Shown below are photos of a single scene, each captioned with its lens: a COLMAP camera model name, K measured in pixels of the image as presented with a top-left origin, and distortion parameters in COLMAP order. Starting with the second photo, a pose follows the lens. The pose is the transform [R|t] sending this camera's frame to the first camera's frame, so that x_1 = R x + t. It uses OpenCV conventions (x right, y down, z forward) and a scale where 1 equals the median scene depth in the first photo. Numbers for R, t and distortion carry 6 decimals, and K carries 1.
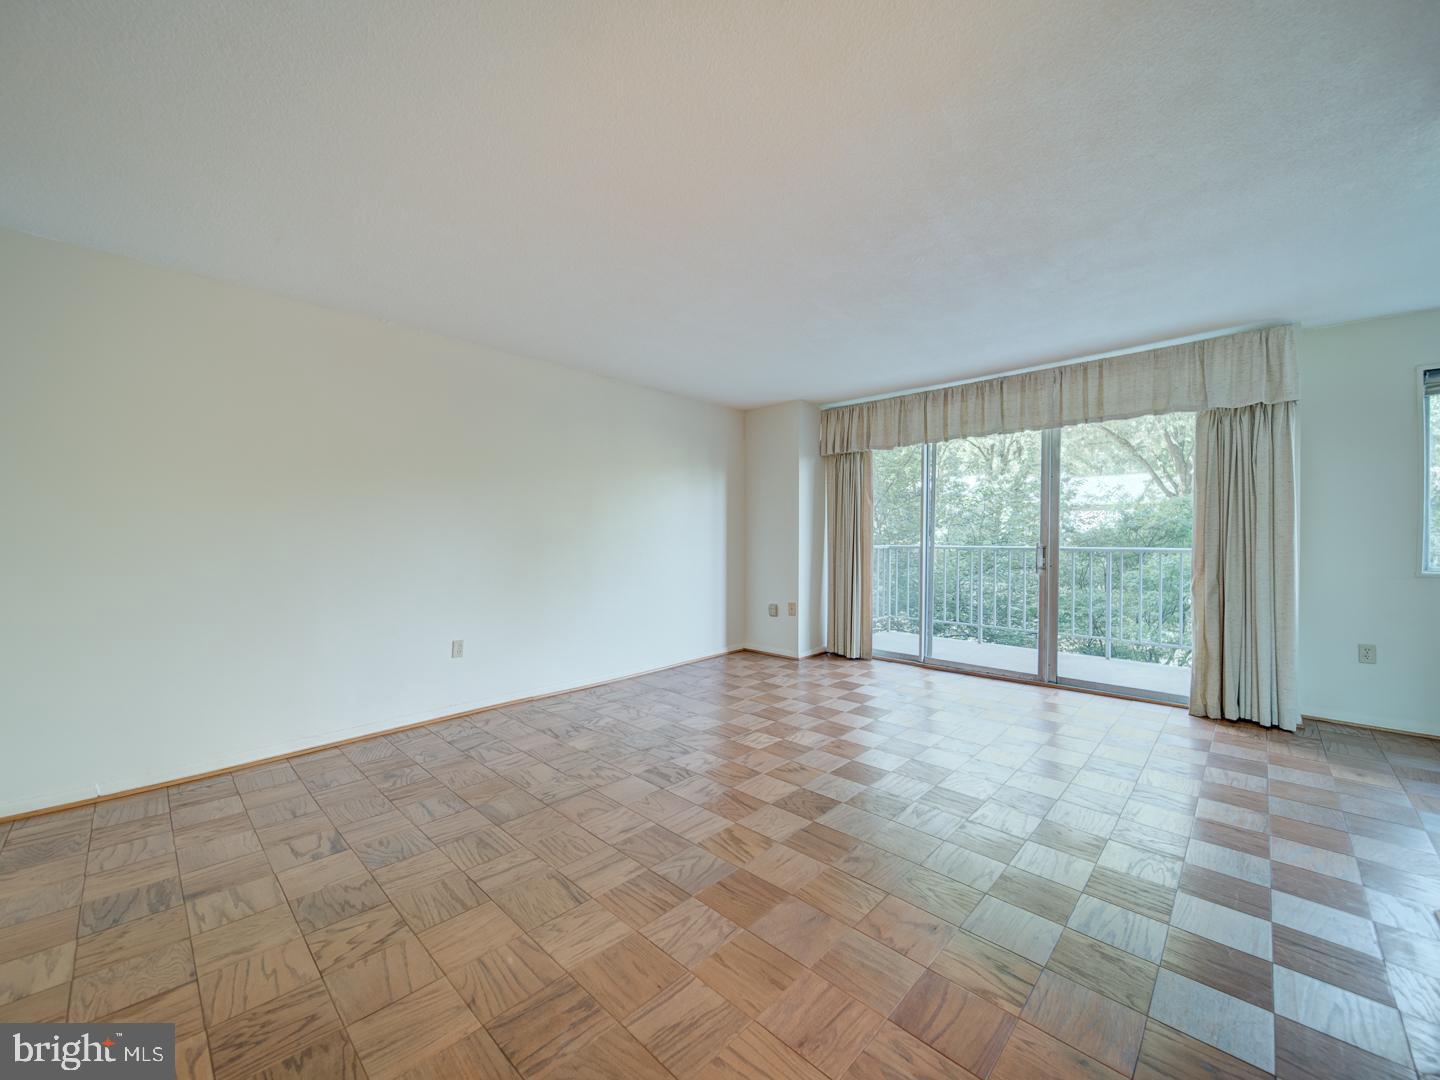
lens RADIAL K [[564.9, 0, 722.9], [0, 564.9, 537.6], [0, 0, 1]] dist [-0.000219, -0.001138]
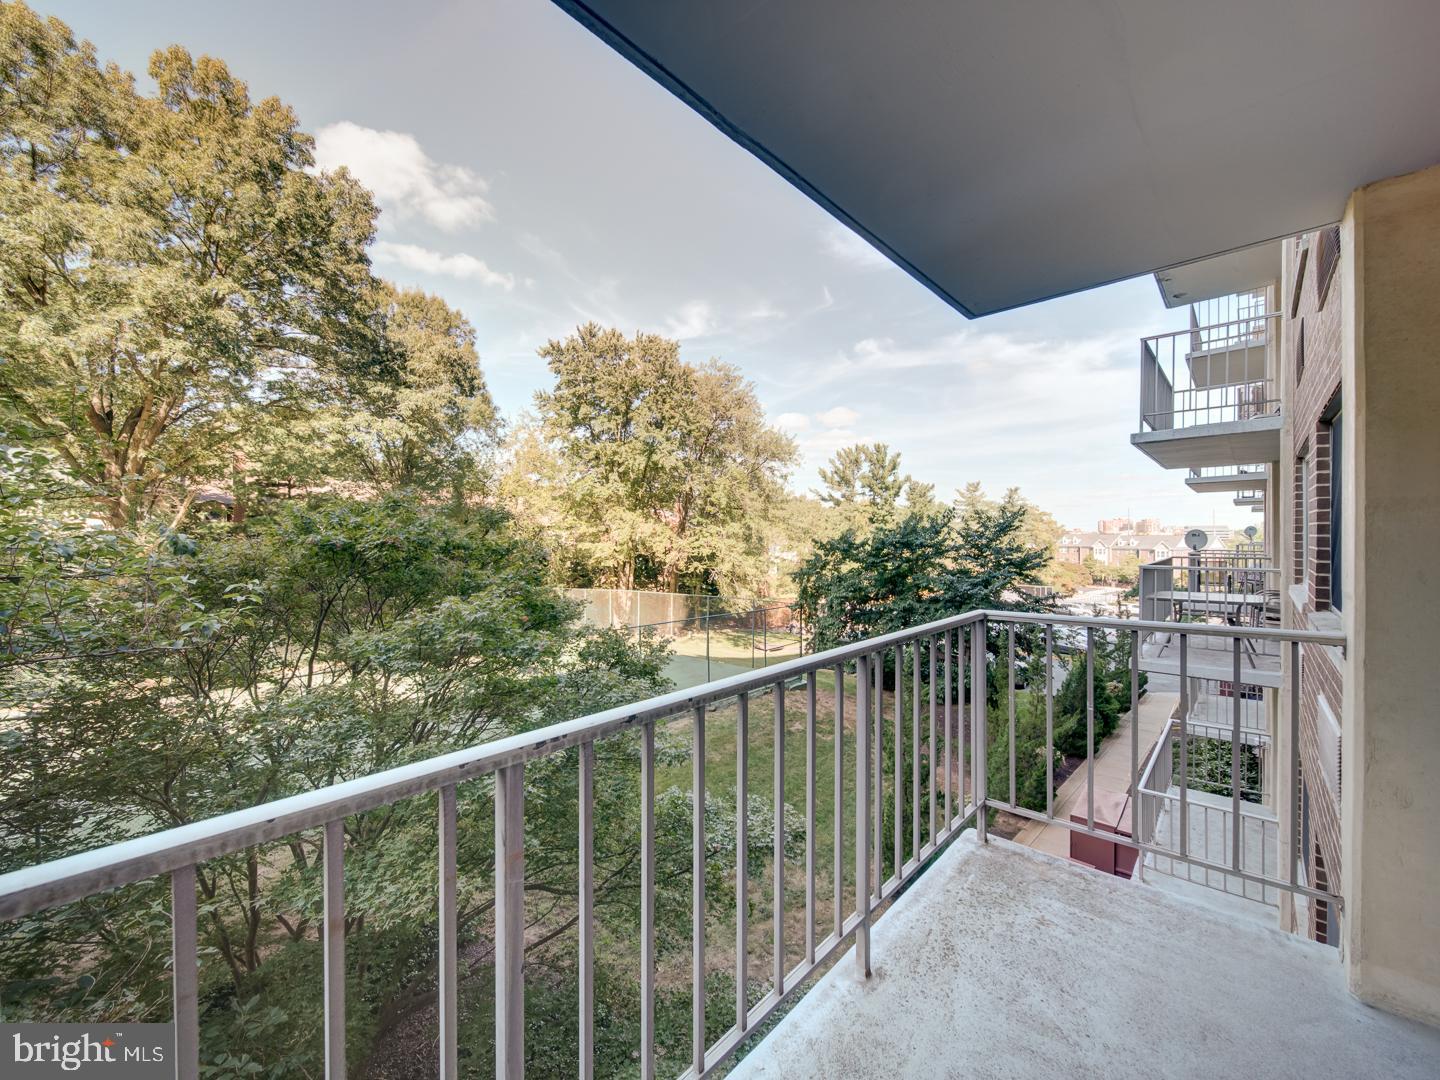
lens RADIAL K [[564.9, 0, 727.0], [0, 564.9, 541.7], [0, 0, 1]] dist [-0.000219, -0.001138]
pose [[-0.005055, -0.010839, 0.999928, 0.409802], [0.000714, 0.999941, 0.010842, -0.052619], [-0.999987, 0.000768, -0.005047, 1.268980]]
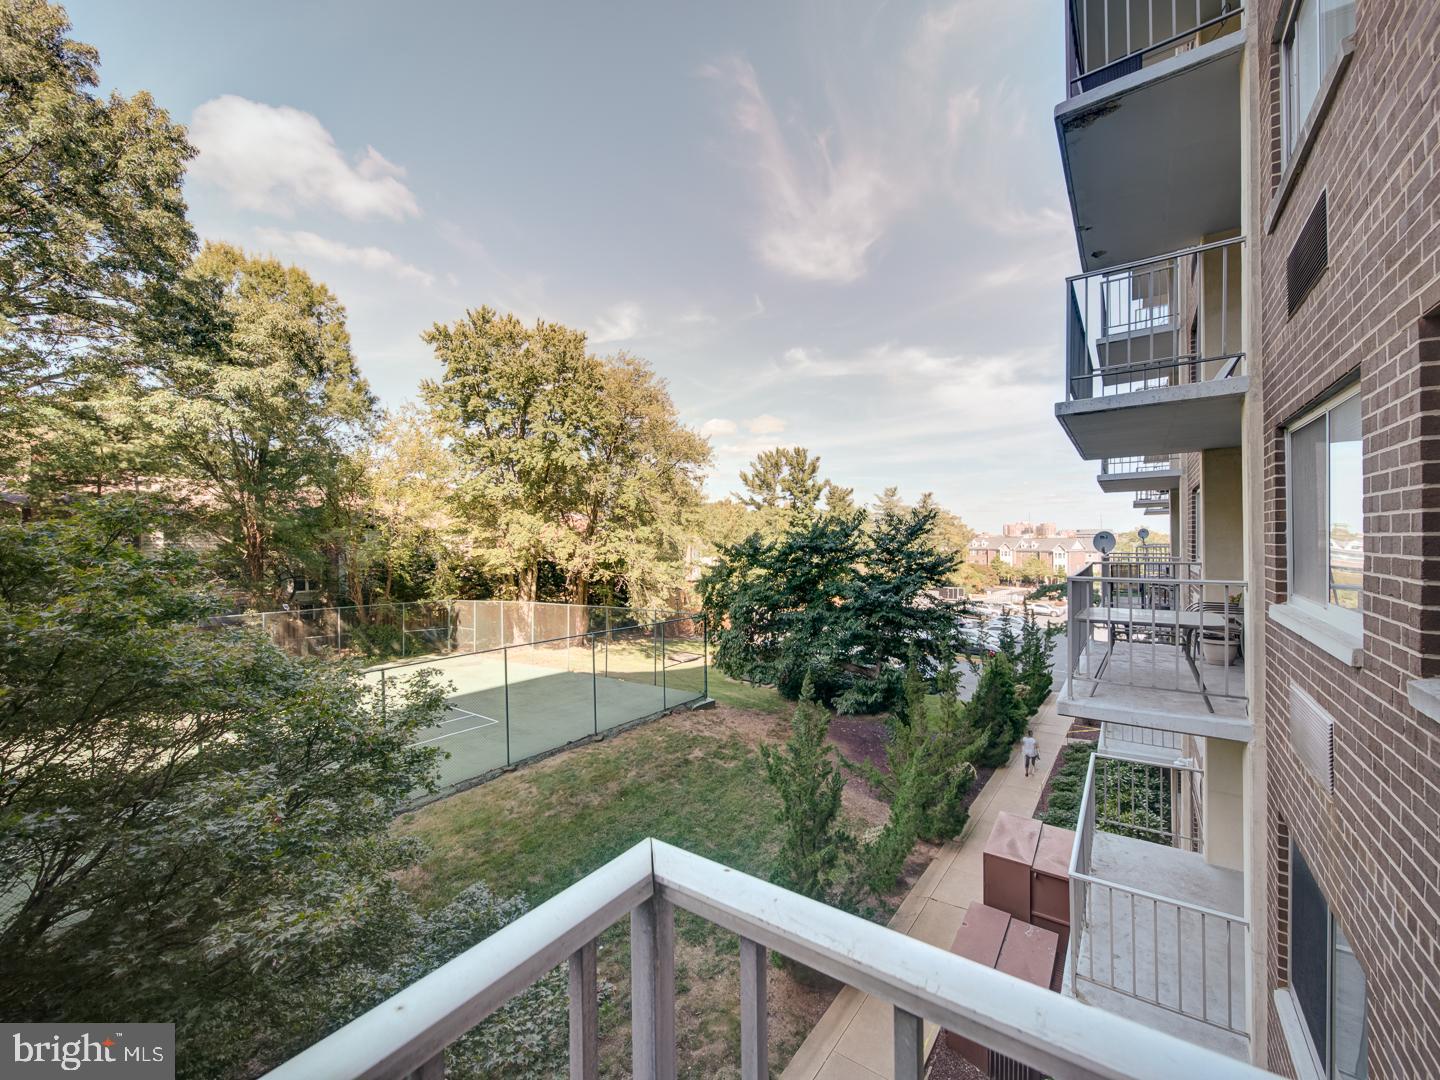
lens RADIAL K [[564.9, 0, 727.4], [0, 564.9, 542.5], [0, 0, 1]] dist [-0.000219, -0.001138]
pose [[-0.131382, -0.003628, 0.991325, 0.836332], [0.005806, 0.999973, 0.004429, -0.050599], [-0.991315, 0.006338, -0.131358, 1.011368]]
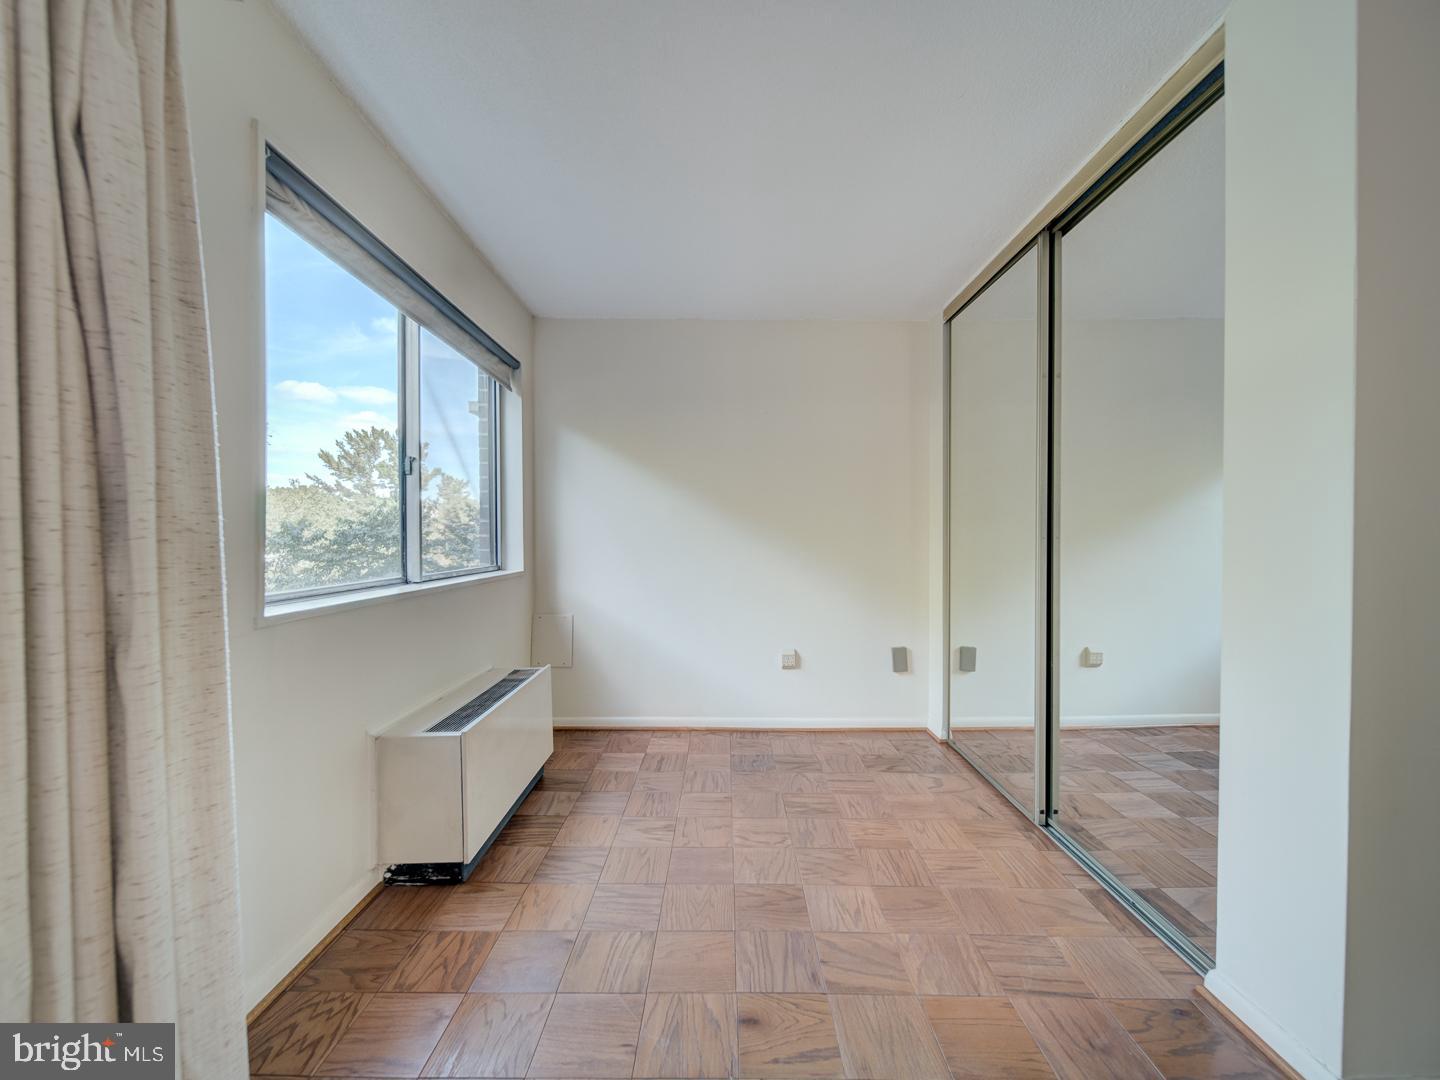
lens RADIAL K [[564.9, 0, 719.4], [0, 564.9, 539.8], [0, 0, 1]] dist [-0.000219, -0.001138]
pose [[-0.679173, -0.006495, 0.733949, 0.474994], [-0.000697, 0.999966, 0.008203, 0.000000], [-0.733977, 0.005060, -0.679155, 0.713339]]
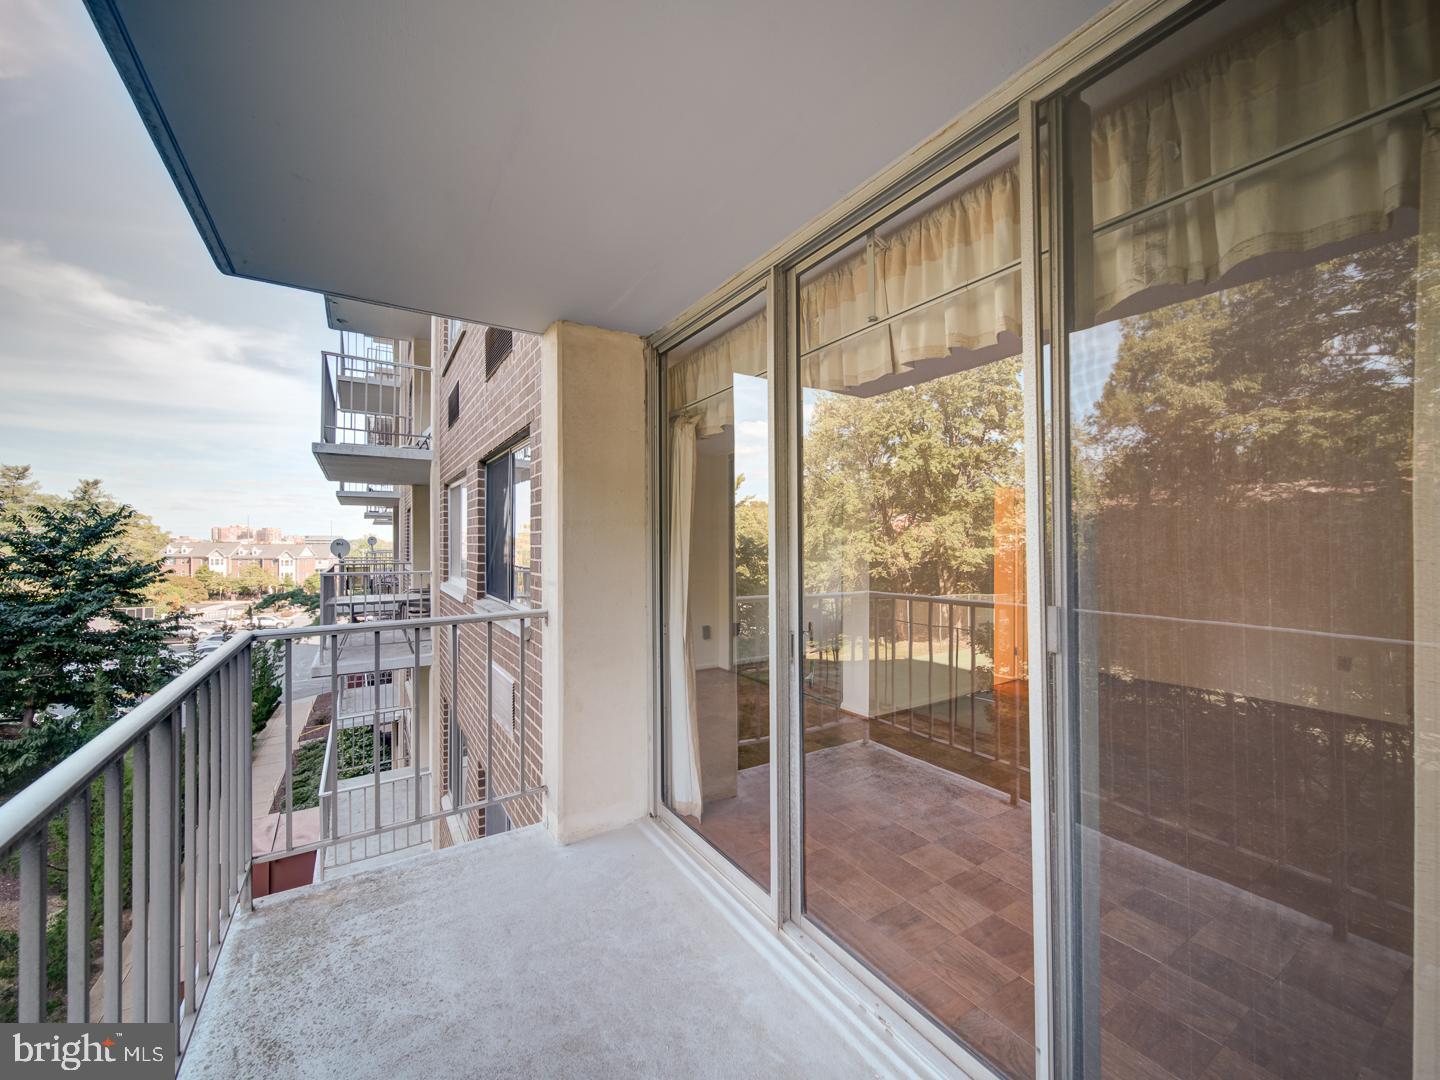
lens RADIAL K [[564.9, 0, 718.8], [0, 564.9, 542.3], [0, 0, 1]] dist [-0.000219, -0.001138]
pose [[-0.968291, -0.002098, 0.249815, 0.476845], [-0.003752, 0.999974, -0.006148, -0.050876], [-0.249796, -0.006890, -0.968274, 1.366700]]
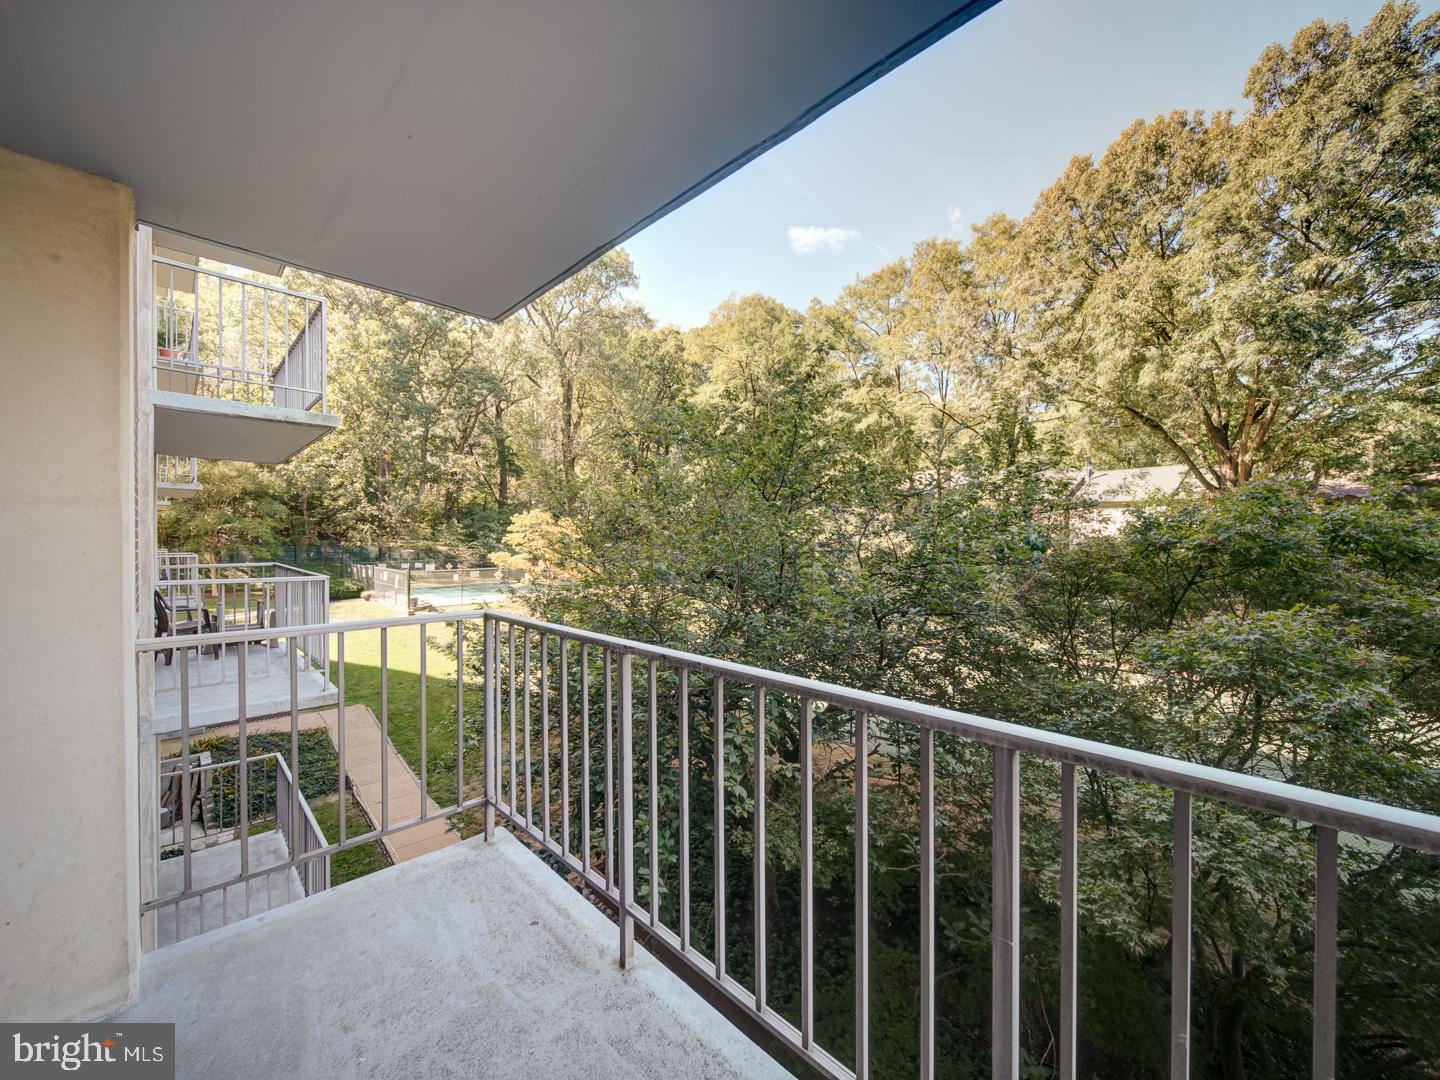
lens RADIAL K [[564.9, 0, 719.8], [0, 564.9, 539.0], [0, 0, 1]] dist [-0.000219, -0.001138]
pose [[0.999110, -0.004227, -0.041962, 0.700705], [0.004419, 0.999980, 0.004468, -0.053231], [0.041943, -0.004650, 0.999109, 0.949526]]
